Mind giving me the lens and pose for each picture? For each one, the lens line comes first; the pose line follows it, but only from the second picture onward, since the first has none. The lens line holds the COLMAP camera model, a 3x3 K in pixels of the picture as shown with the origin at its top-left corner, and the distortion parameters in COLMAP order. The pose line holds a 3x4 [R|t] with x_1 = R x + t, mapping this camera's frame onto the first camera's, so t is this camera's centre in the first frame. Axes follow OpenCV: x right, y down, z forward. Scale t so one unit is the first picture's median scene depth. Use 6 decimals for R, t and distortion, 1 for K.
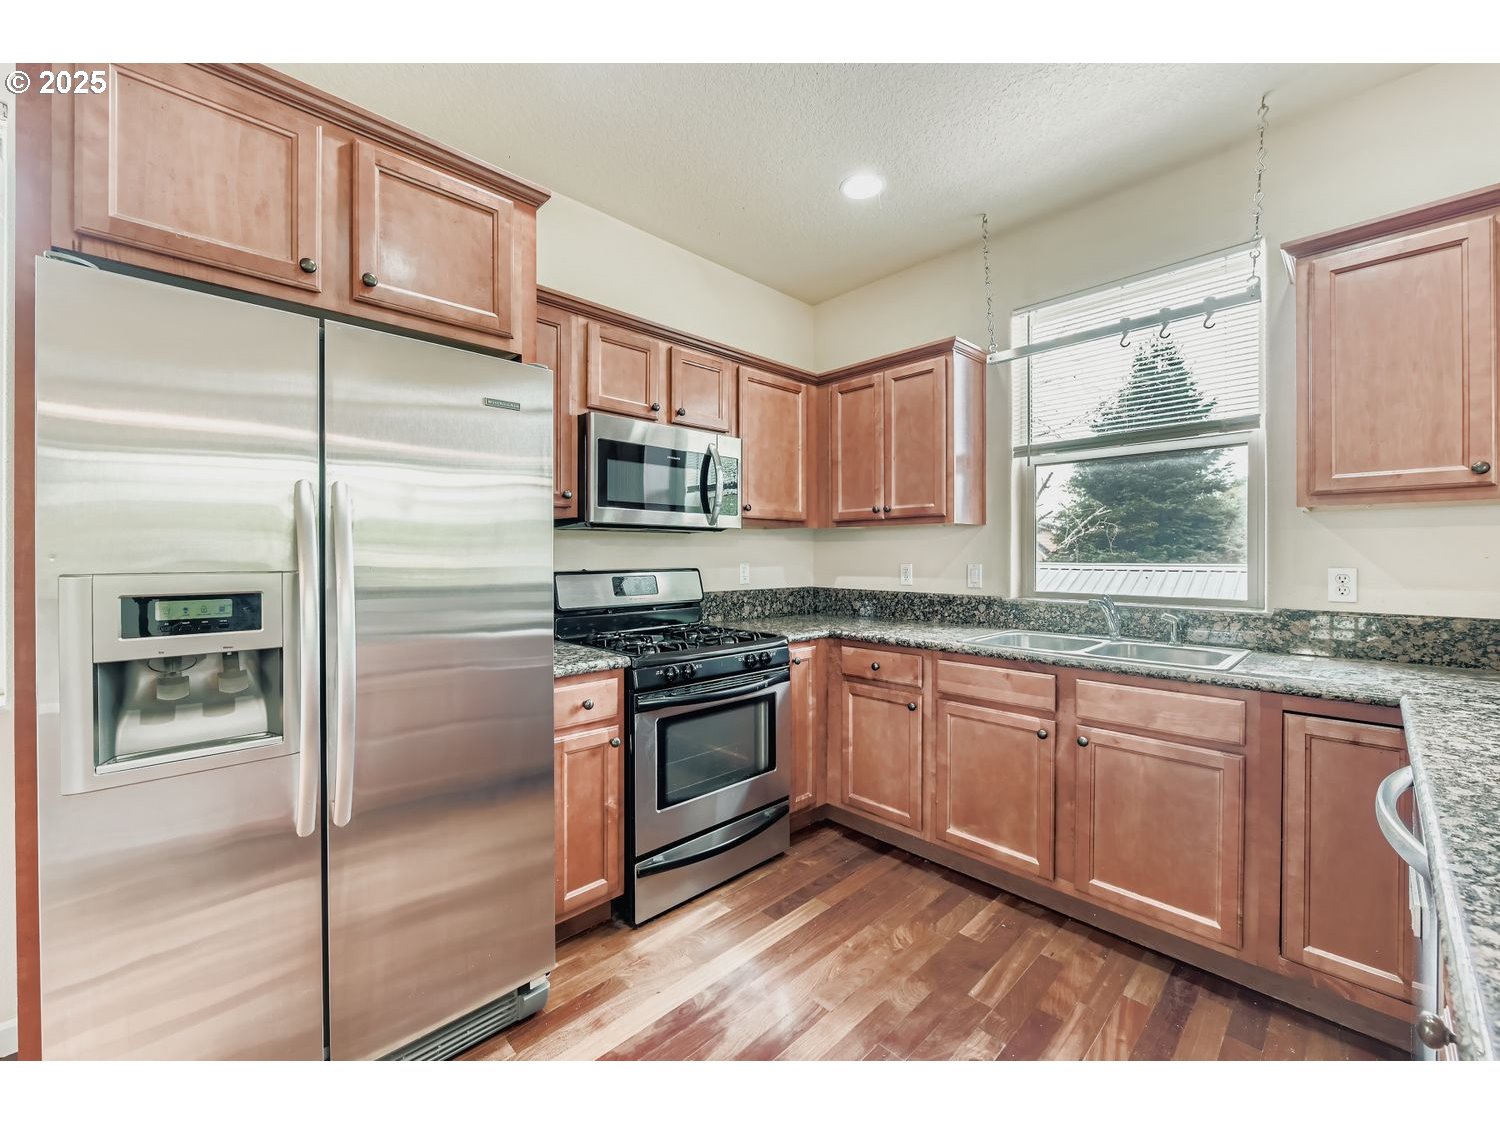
lens RADIAL K [[596.3, 0, 740.8], [0, 596.3, 557.9], [0, 0, 1]] dist [-0.001063, 0.000001]
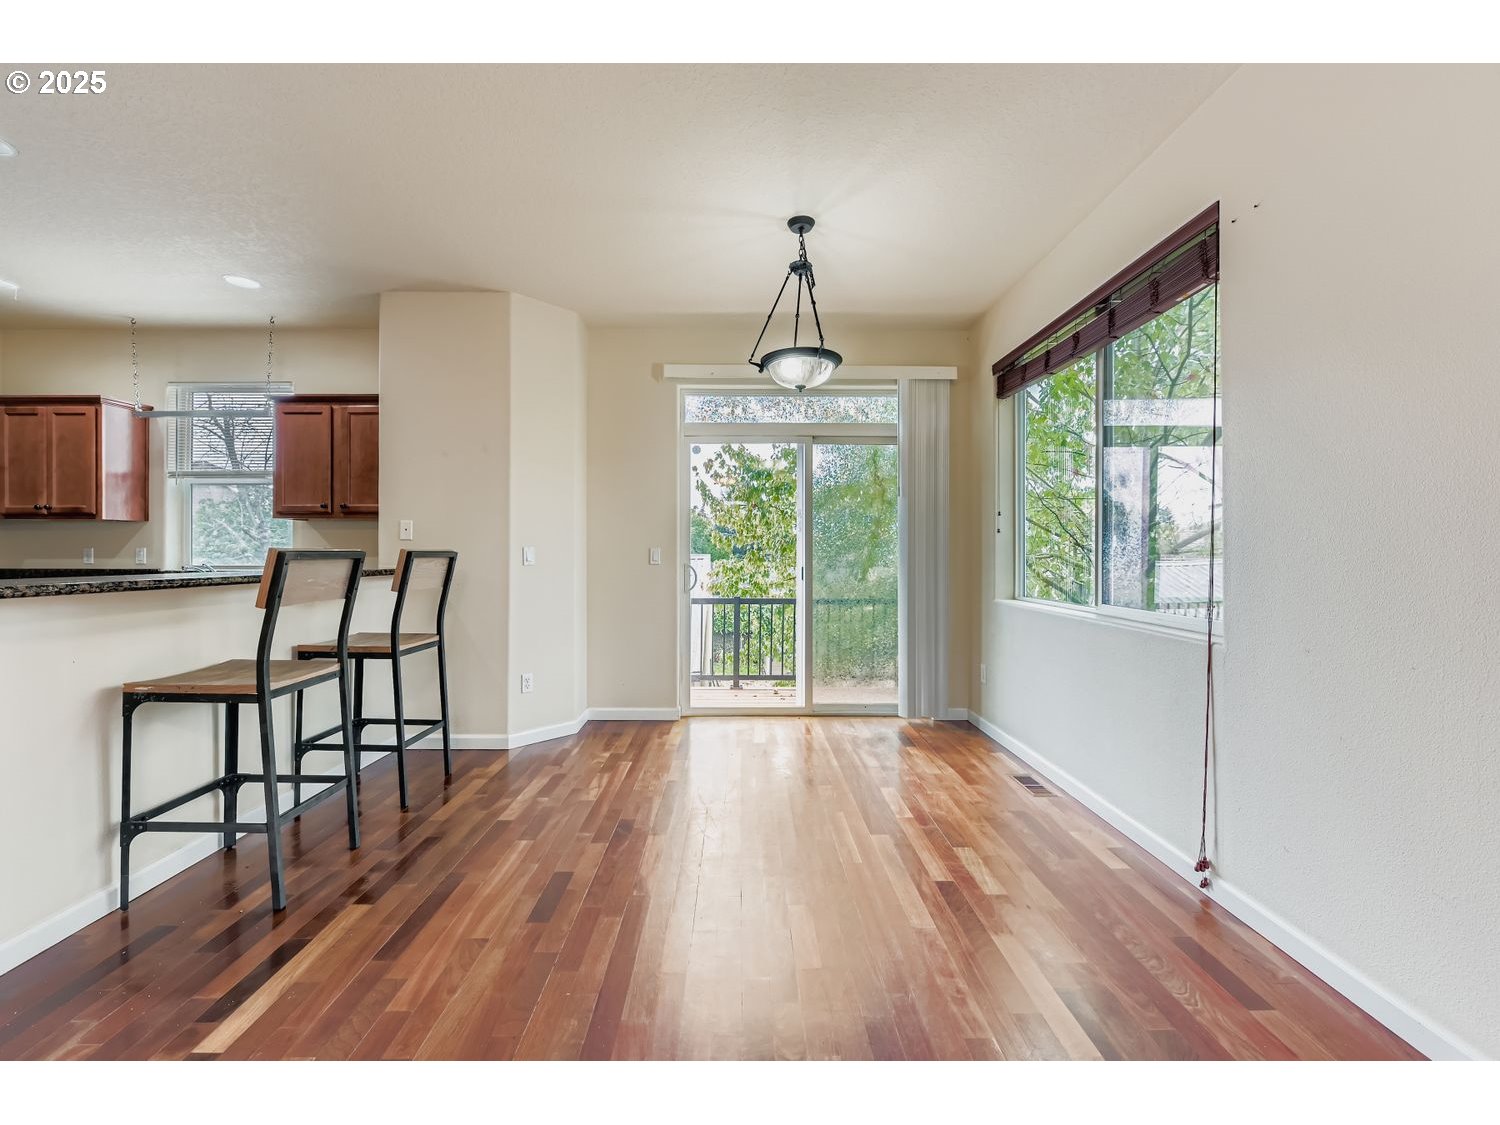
lens RADIAL K [[606.3, 0, 749.0], [0, 606.3, 553.0], [0, 0, 1]] dist [-0.007639, 0.000076]
pose [[0.681923, -0.000531, 0.731424, 0.386832], [0.003204, 0.999992, -0.002261, 0.036622], [-0.731417, 0.003885, 0.681919, -1.293574]]
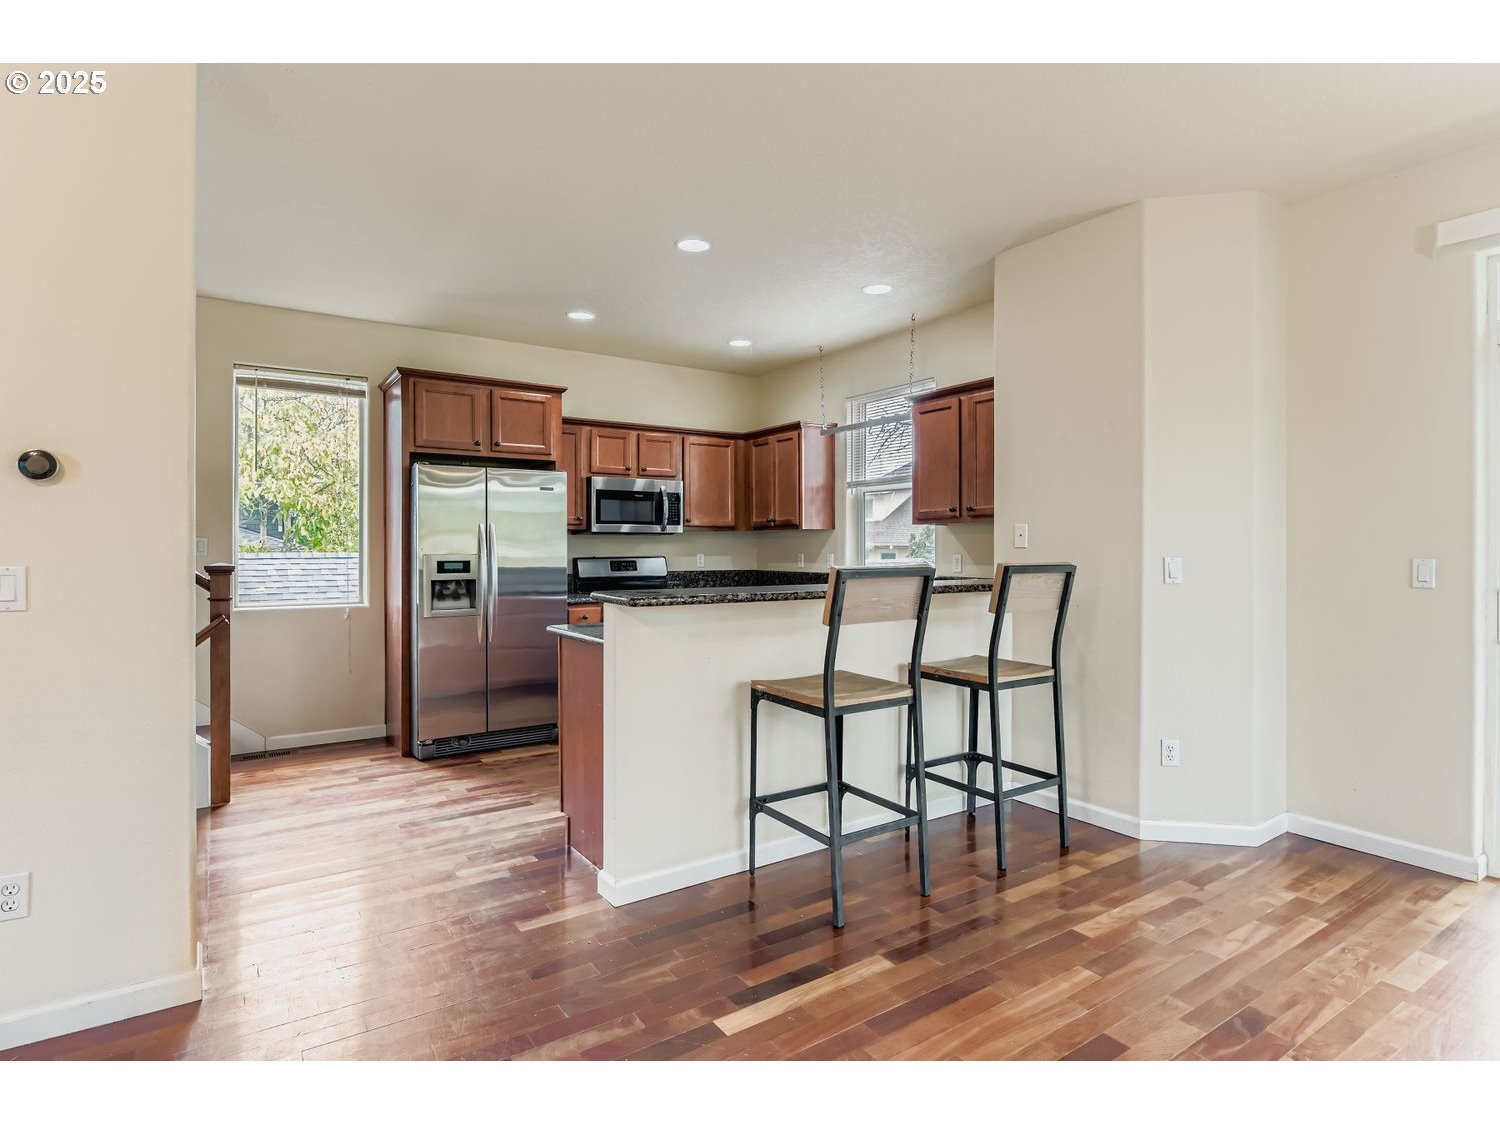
lens RADIAL K [[793.4, 0, 742.5], [0, 793.4, 552.3], [0, 0, 1]] dist [-0.003506, -0.000521]
pose [[0.984680, -0.001098, -0.174365, 0.624969], [0.001237, 0.999999, 0.000685, 0.005787], [0.174364, -0.000890, 0.984681, -1.344512]]
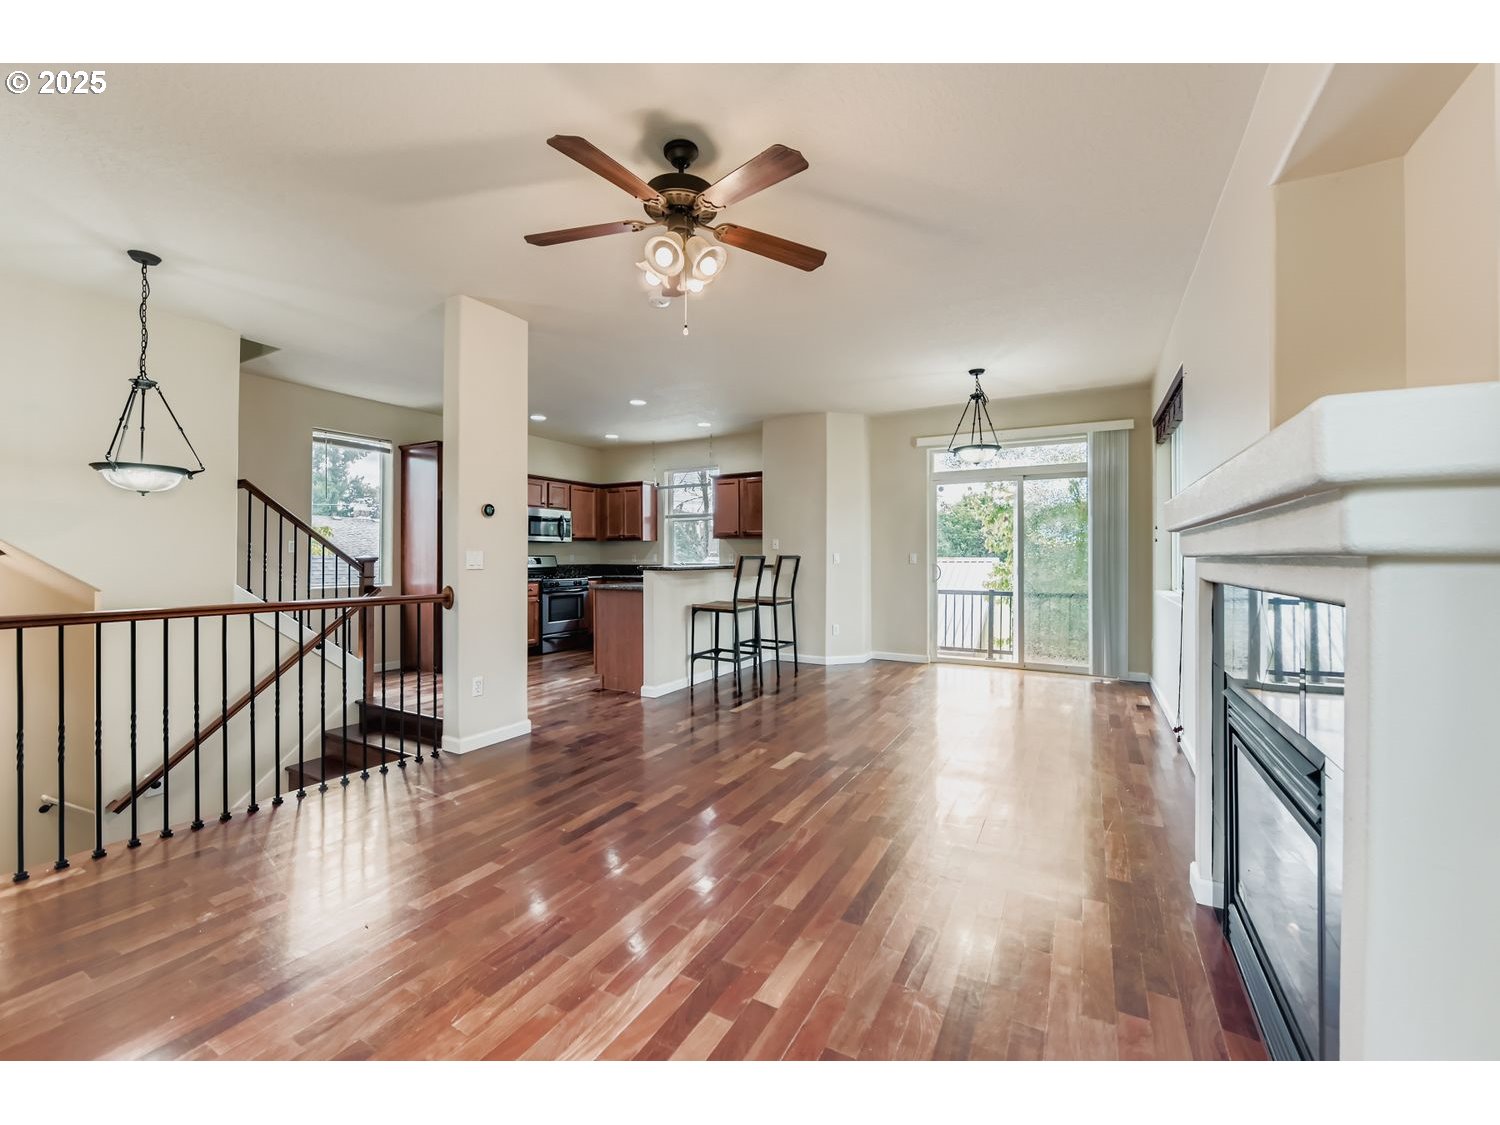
lens RADIAL K [[614.1, 0, 747.6], [0, 614.1, 557.3], [0, 0, 1]] dist [-0.007613, -0.000038]
pose [[0.955230, -0.001018, 0.295862, -0.072452], [0.002174, 0.999991, -0.003577, 0.044295], [-0.295856, 0.004060, 0.955224, -2.364140]]
